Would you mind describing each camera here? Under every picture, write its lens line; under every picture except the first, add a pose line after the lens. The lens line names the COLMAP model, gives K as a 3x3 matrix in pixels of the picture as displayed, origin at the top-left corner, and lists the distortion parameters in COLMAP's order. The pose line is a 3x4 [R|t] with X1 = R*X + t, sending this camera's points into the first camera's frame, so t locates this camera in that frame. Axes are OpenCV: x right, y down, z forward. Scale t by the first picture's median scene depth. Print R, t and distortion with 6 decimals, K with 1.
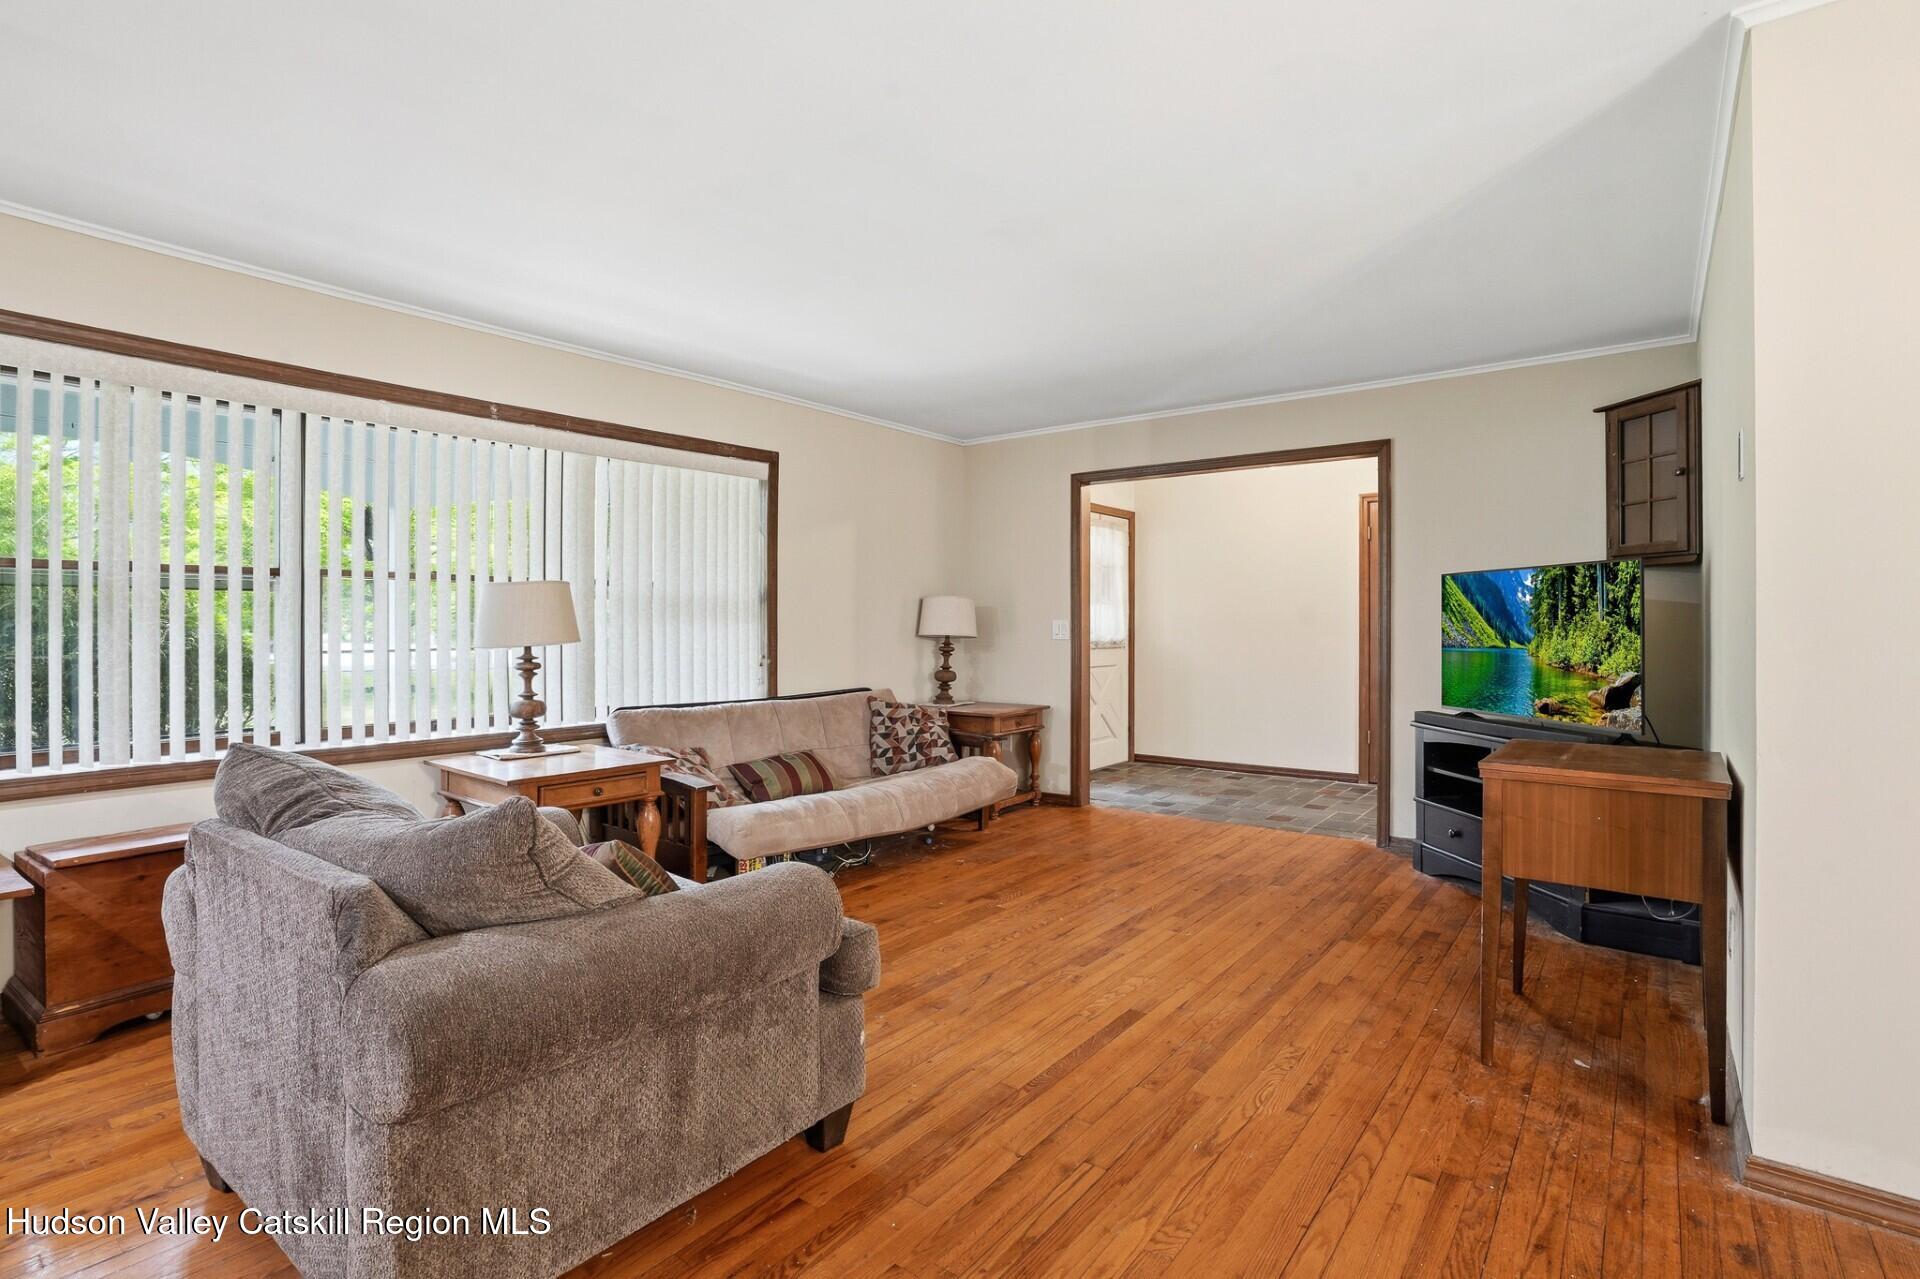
lens RADIAL K [[905.1, 0, 960.0], [0, 905.1, 639.5], [0, 0, 1]] dist [-0.040552, 0.022302]
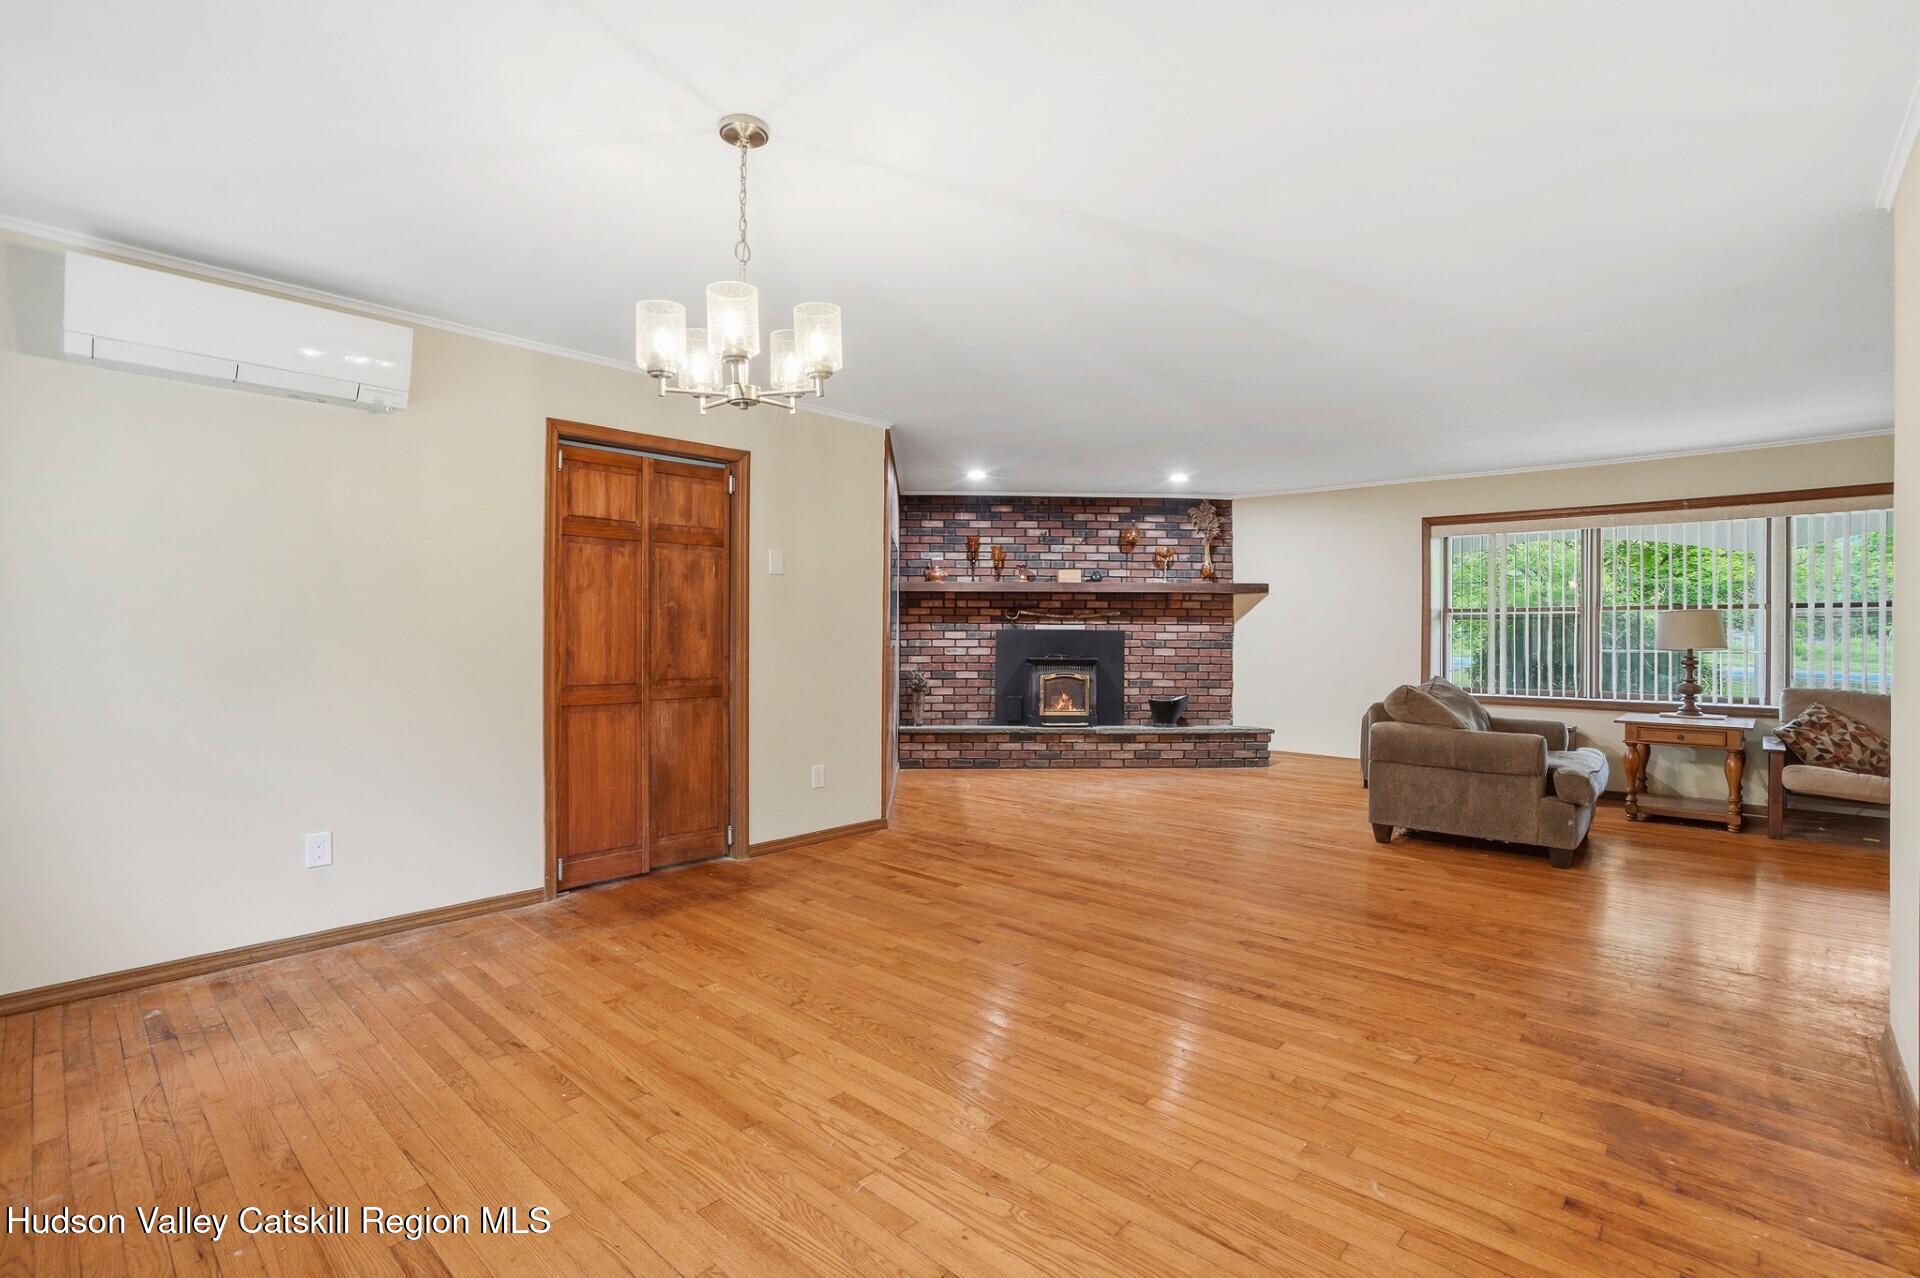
lens RADIAL K [[886.1, 0, 967.2], [0, 886.1, 638.7], [0, 0, 1]] dist [-0.059787, 0.031195]
pose [[-0.060153, 0.006027, -0.998171, 0.876017], [-0.021749, 0.999736, 0.007347, 0.003612], [0.997952, 0.022151, -0.060006, -0.150397]]
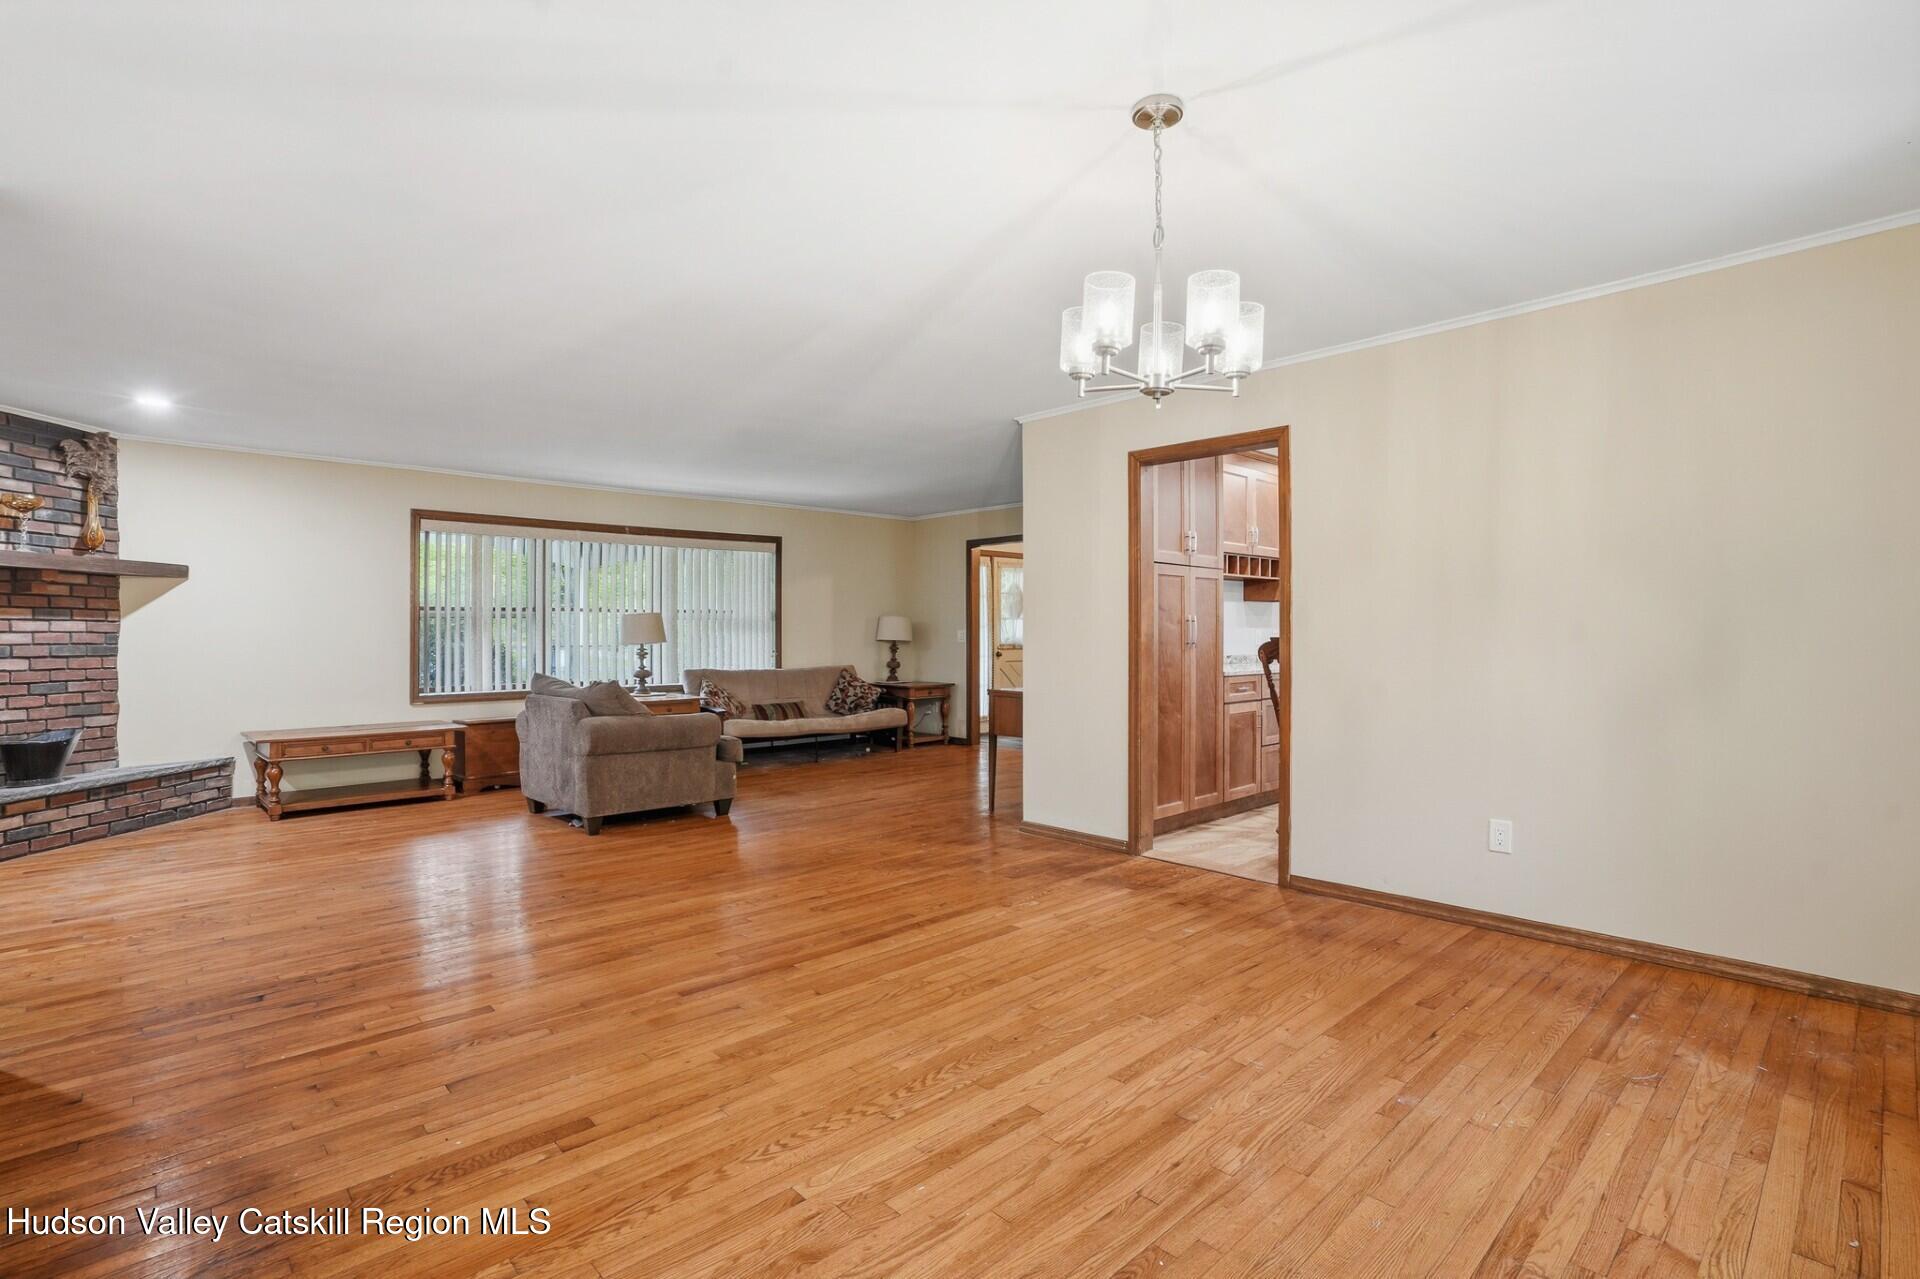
lens RADIAL K [[886.1, 0, 967.2], [0, 886.1, 639.2], [0, 0, 1]] dist [-0.059787, 0.031195]
pose [[0.989667, -0.001552, -0.143374, 0.429550], [0.000019, 0.999943, -0.010695, 0.014267], [0.143383, 0.010582, 0.989611, -0.702594]]
